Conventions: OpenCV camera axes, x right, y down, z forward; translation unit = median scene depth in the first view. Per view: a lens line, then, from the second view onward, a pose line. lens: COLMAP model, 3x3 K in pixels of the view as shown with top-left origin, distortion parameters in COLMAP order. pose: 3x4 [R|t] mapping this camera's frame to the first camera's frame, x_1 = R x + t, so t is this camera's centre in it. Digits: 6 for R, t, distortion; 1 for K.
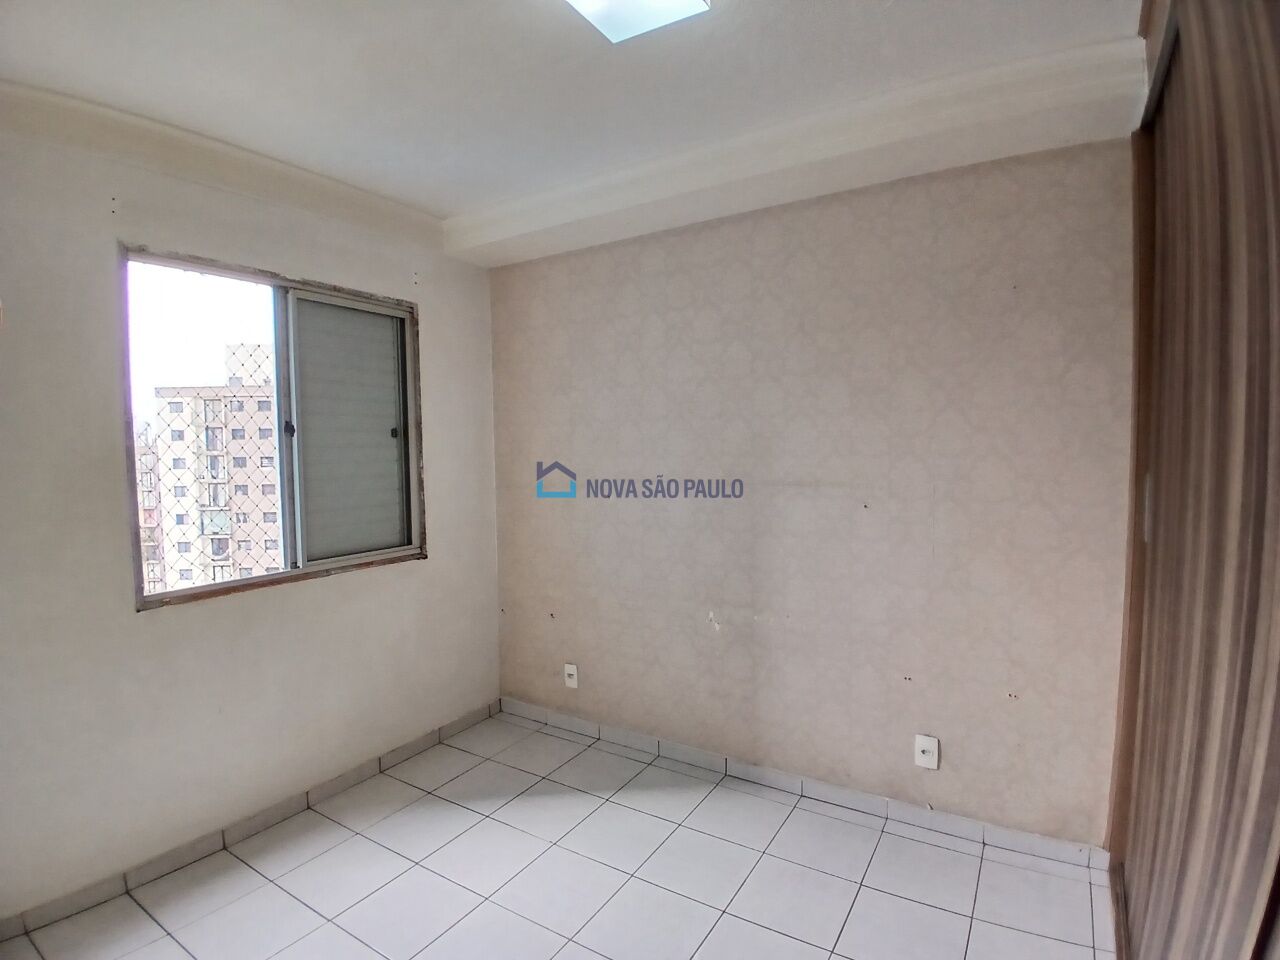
lens RADIAL K [[653.9, 0, 639.8], [0, 653.9, 487.8], [0, 0, 1]] dist [0.000535, -0.046525]
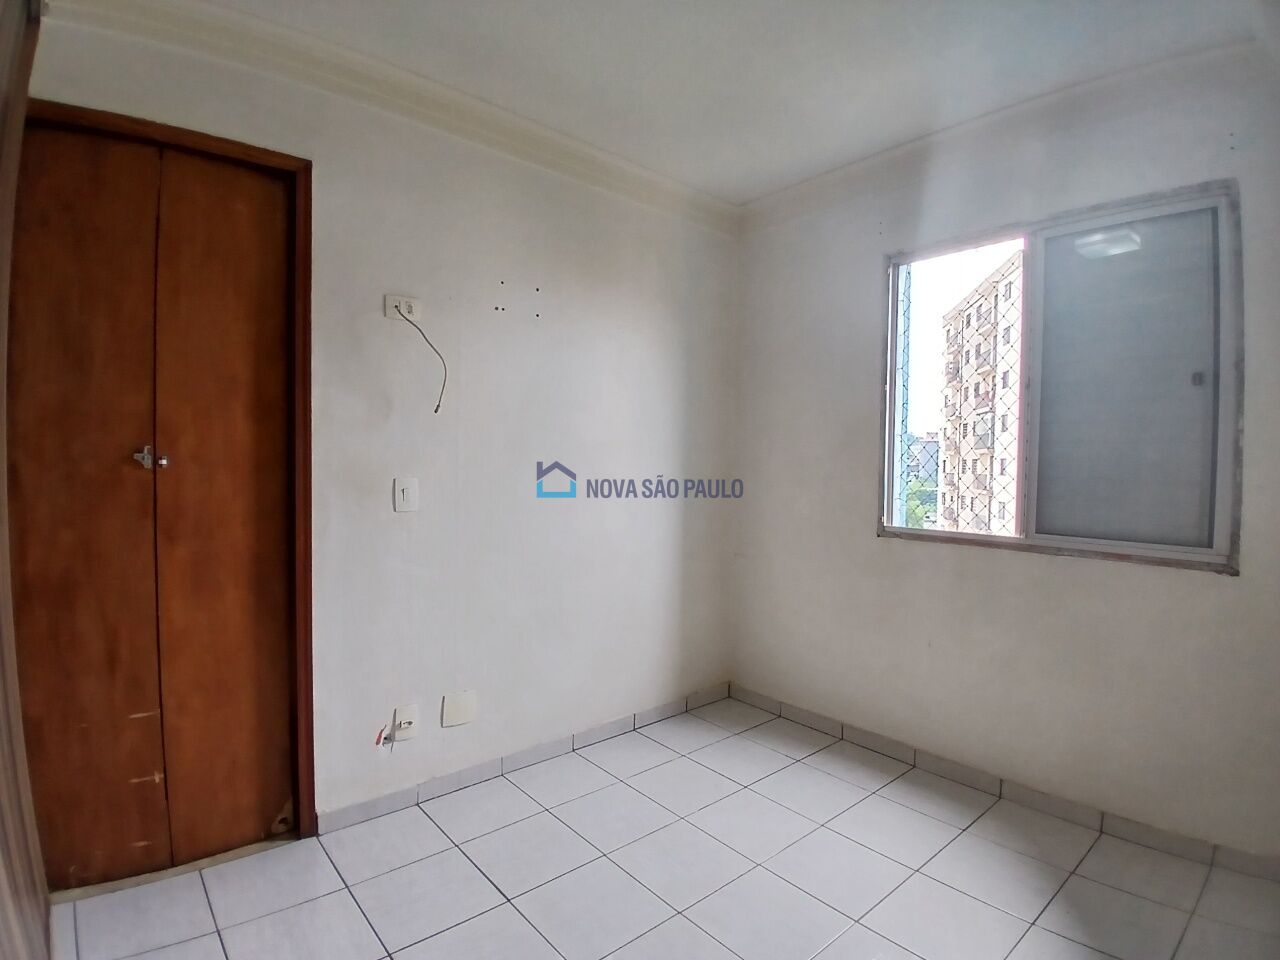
lens RADIAL K [[643.0, 0, 640.0], [0, 643.0, 480.0], [0, 0, 1]] dist [0.002238, -0.043943]
pose [[-0.308285, 0.042348, -0.950351, 0.428363], [-0.071497, 0.995152, 0.067537, 0.018342], [0.948603, 0.088768, -0.303763, 0.659746]]
